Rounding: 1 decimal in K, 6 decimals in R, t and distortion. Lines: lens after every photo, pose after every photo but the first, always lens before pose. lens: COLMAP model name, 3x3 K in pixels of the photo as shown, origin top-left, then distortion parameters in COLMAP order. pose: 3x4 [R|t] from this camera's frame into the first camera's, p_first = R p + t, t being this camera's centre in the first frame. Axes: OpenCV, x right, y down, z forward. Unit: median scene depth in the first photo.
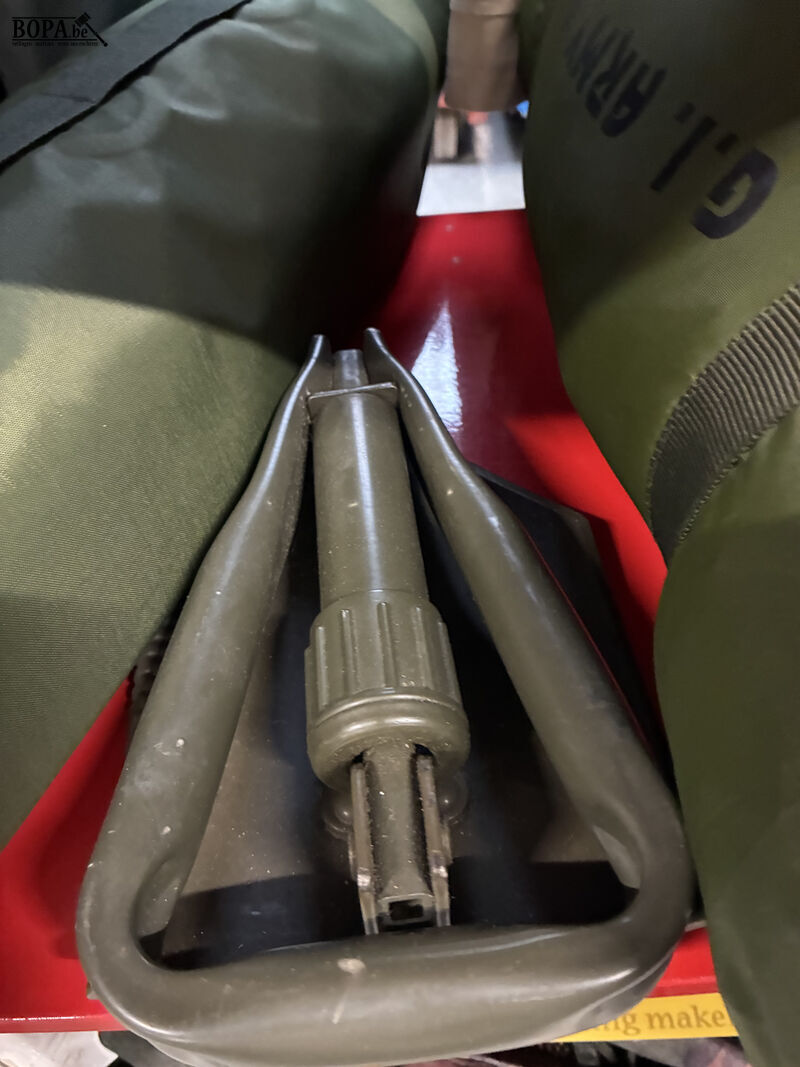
lens RADIAL K [[835.0, 0, 393.9], [0, 835.0, 519.7], [0, 0, 1]] dist [0.032400, -0.005577]
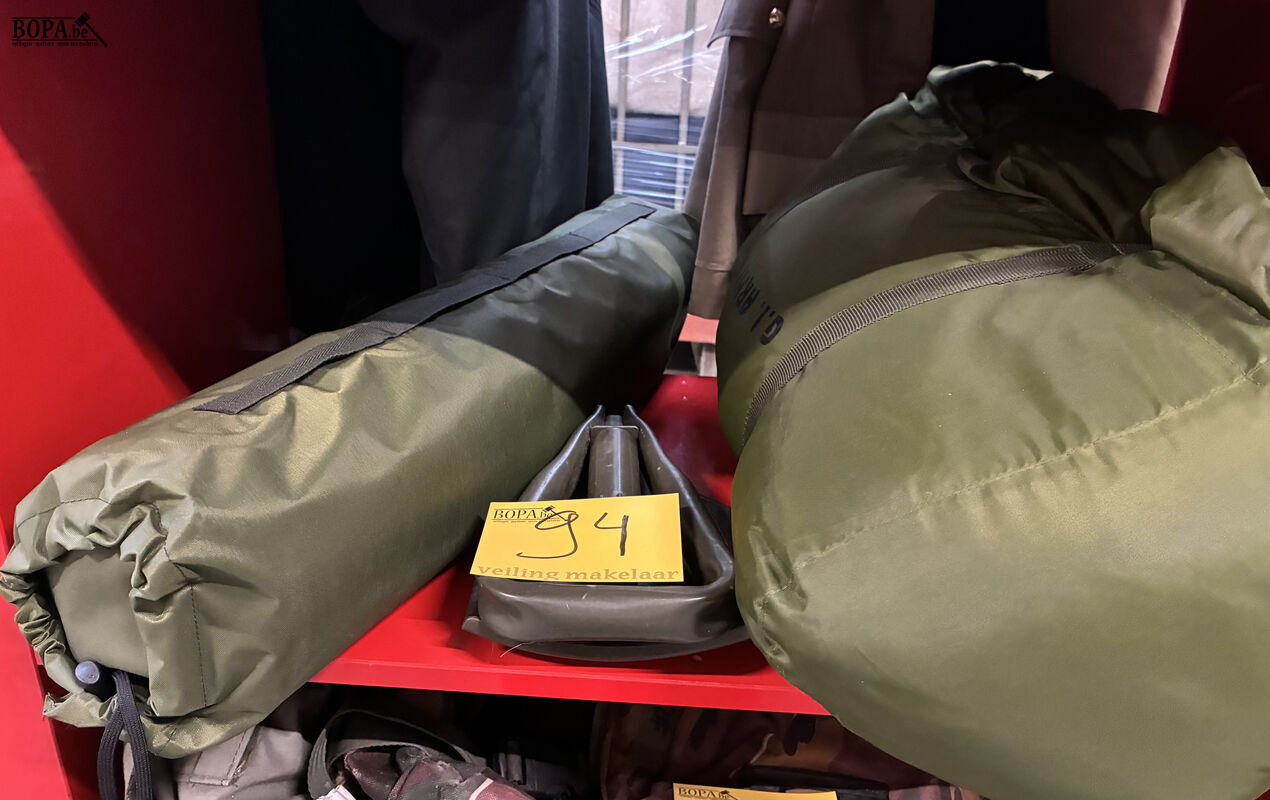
lens RADIAL K [[969.5, 0, 635.0], [0, 969.5, 400.0], [0, 0, 1]] dist [0.035214, -0.007516]
pose [[0.992090, 0.121013, -0.033355, 0.062406], [-0.124298, 0.909985, -0.395572, 0.669633], [-0.017517, 0.396589, 0.917829, -1.064597]]
